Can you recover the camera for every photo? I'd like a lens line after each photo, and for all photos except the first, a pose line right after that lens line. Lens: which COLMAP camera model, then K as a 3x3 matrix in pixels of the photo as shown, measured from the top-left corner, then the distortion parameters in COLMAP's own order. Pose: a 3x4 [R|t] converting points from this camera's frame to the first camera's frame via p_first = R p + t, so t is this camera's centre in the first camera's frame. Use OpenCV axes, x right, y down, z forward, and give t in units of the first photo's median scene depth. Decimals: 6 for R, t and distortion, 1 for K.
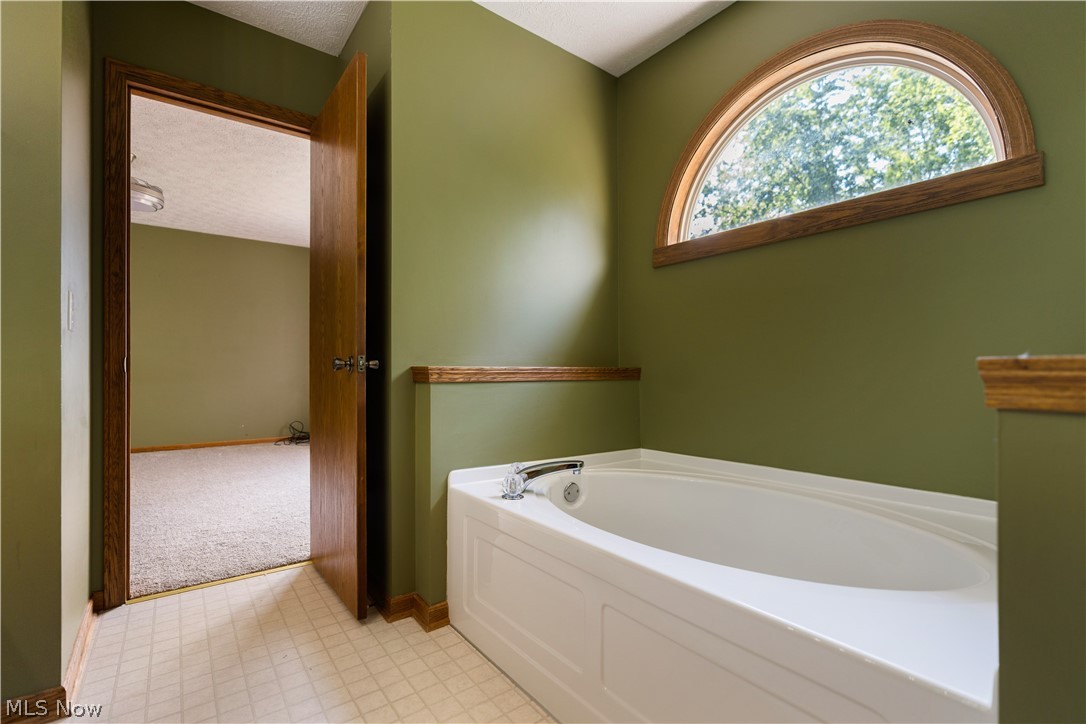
lens RADIAL K [[524.7, 0, 541.3], [0, 524.7, 356.3], [0, 0, 1]] dist [-0.000411, 0.000124]
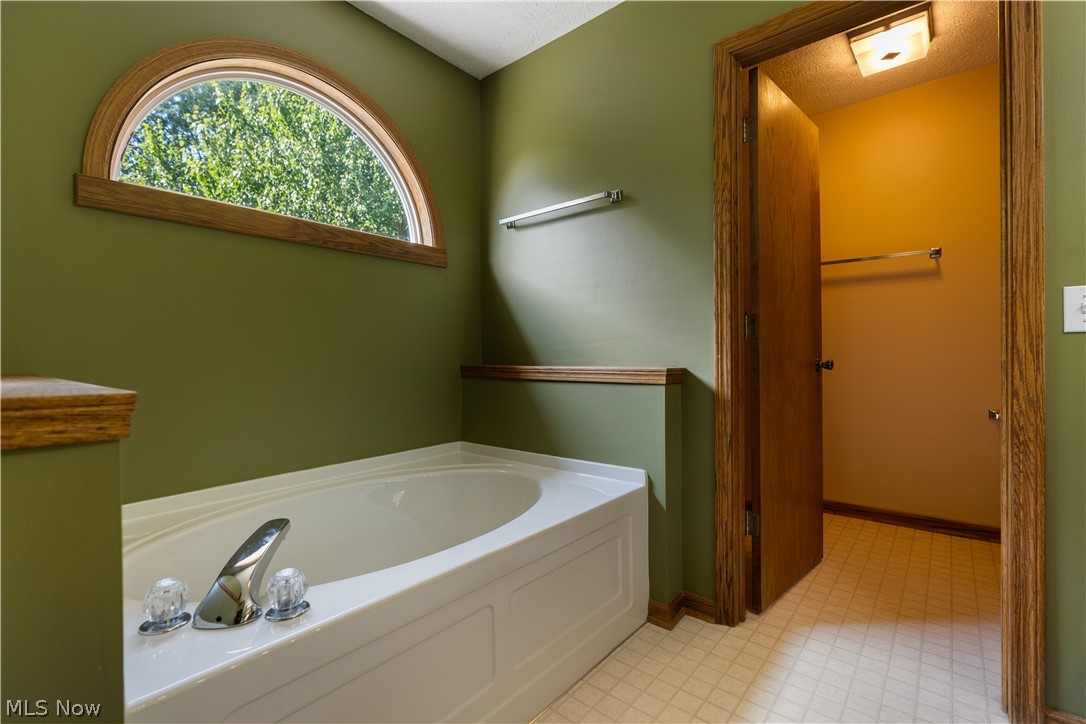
lens RADIAL K [[490.4, 0, 548.3], [0, 490.4, 362.2], [0, 0, 1]] dist [-0.002697, 0.000508]
pose [[-0.251955, 0.007366, 0.967711, -0.615026], [-0.011797, 0.999873, -0.010683, 0.012936], [-0.967667, -0.014108, -0.251836, 0.841350]]
